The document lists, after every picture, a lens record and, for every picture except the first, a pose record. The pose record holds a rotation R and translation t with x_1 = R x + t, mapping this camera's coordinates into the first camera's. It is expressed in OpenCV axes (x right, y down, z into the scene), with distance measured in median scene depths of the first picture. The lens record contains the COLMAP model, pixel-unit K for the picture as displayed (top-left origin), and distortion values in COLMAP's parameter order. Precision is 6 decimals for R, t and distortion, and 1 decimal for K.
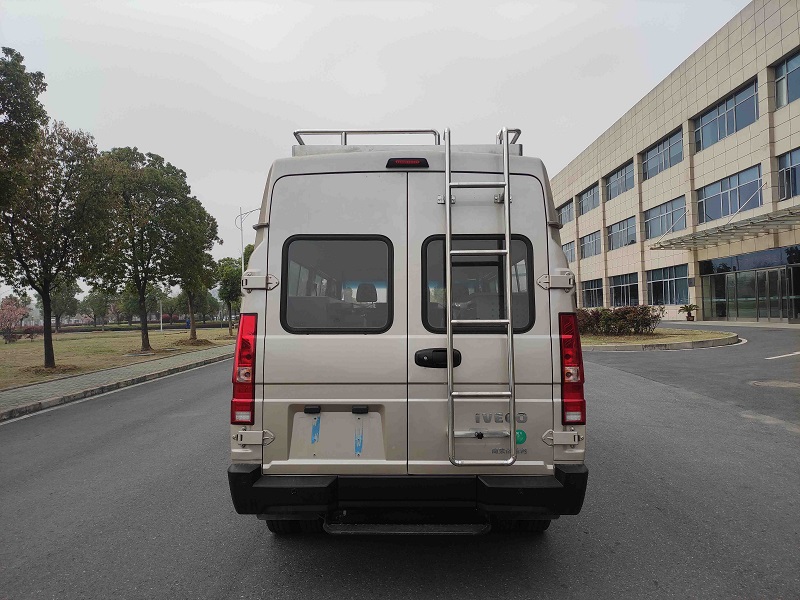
lens RADIAL K [[582.1, 0, 402.3], [0, 582.1, 297.7], [0, 0, 1]] dist [0.007097, 0.003418]
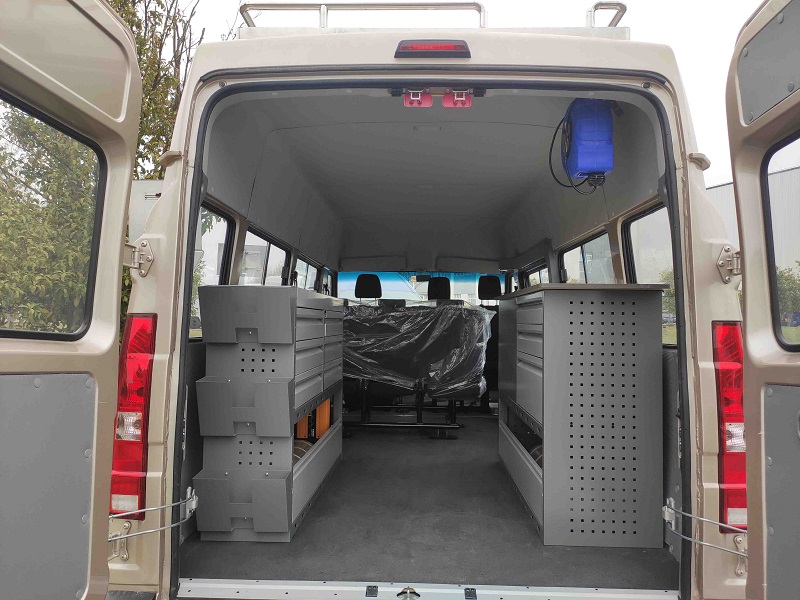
lens RADIAL K [[582.1, 0, 400.3], [0, 582.1, 299.1], [0, 0, 1]] dist [0.007097, 0.003418]
pose [[0.999761, 0.012691, -0.017793, -0.008719], [-0.012595, 0.999905, 0.005516, 0.006229], [0.017861, -0.005290, 0.999826, 0.413830]]
